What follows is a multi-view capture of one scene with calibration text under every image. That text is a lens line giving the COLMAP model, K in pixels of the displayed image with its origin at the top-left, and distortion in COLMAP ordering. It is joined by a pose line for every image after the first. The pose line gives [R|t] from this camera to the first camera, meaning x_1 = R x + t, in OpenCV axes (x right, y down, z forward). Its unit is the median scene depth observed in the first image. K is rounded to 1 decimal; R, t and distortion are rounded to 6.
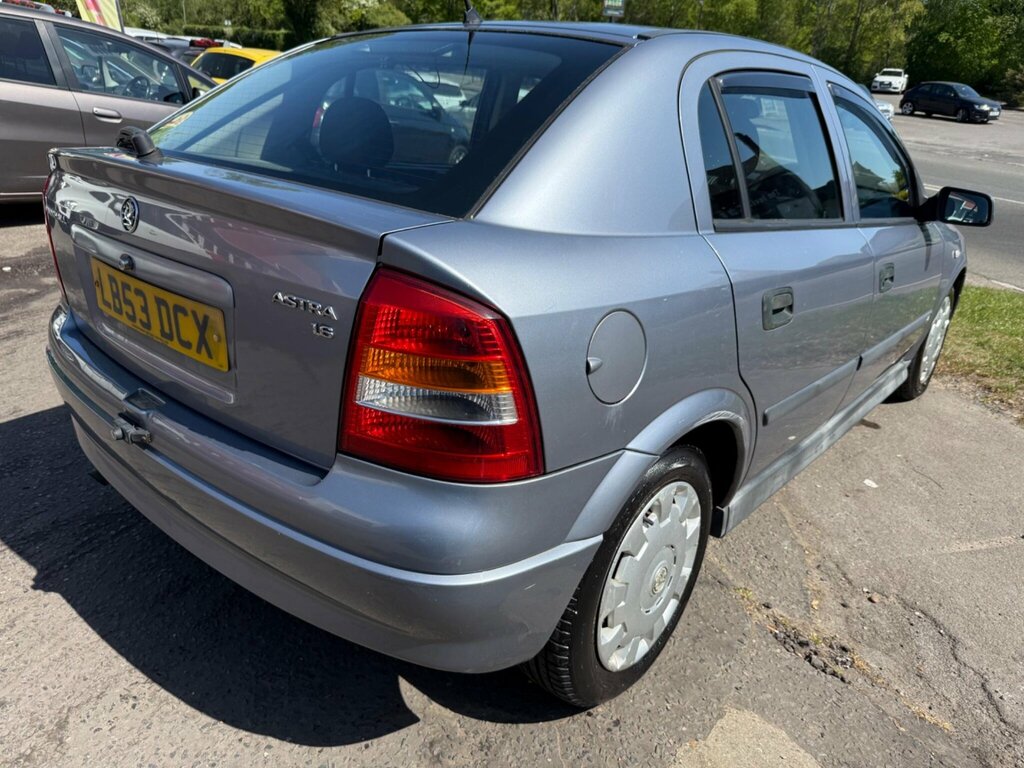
lens RADIAL K [[772.3, 0, 516.1], [0, 772.3, 382.2], [0, 0, 1]] dist [-0.002301, -0.003179]
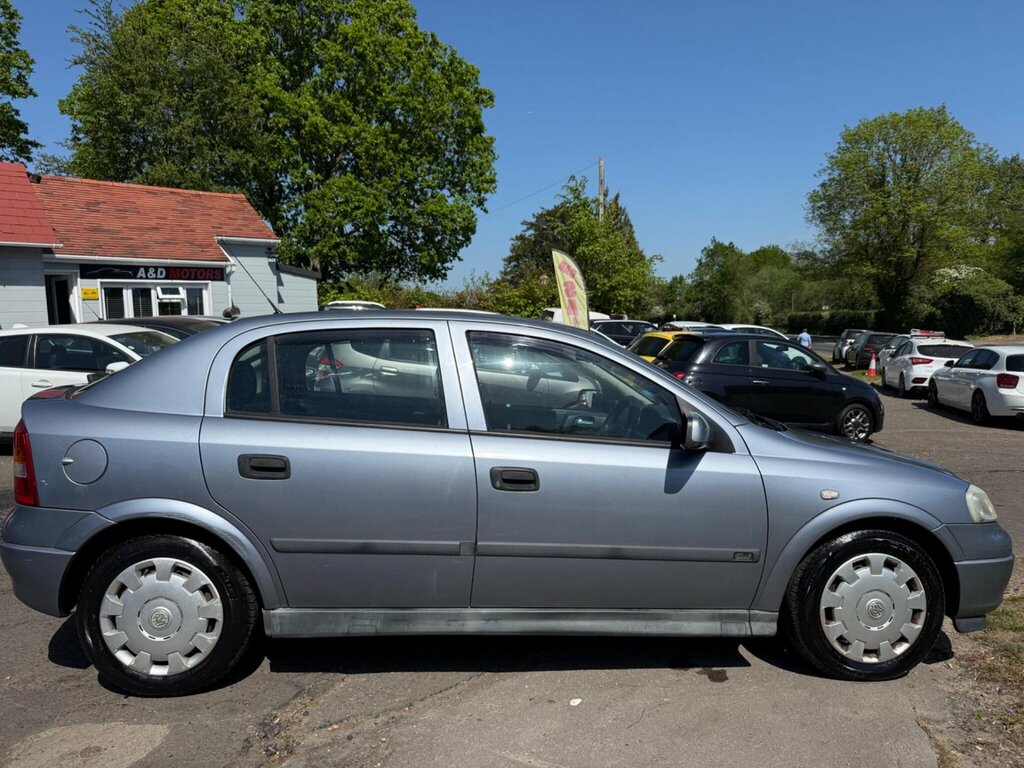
lens RADIAL K [[772.3, 0, 516.1], [0, 772.3, 382.2], [0, 0, 1]] dist [-0.002301, -0.003179]
pose [[0.681212, -0.028469, -0.731532, 0.157906], [-0.219913, 0.945137, -0.241567, -0.000409], [0.698275, 0.325432, 0.637578, 0.023446]]
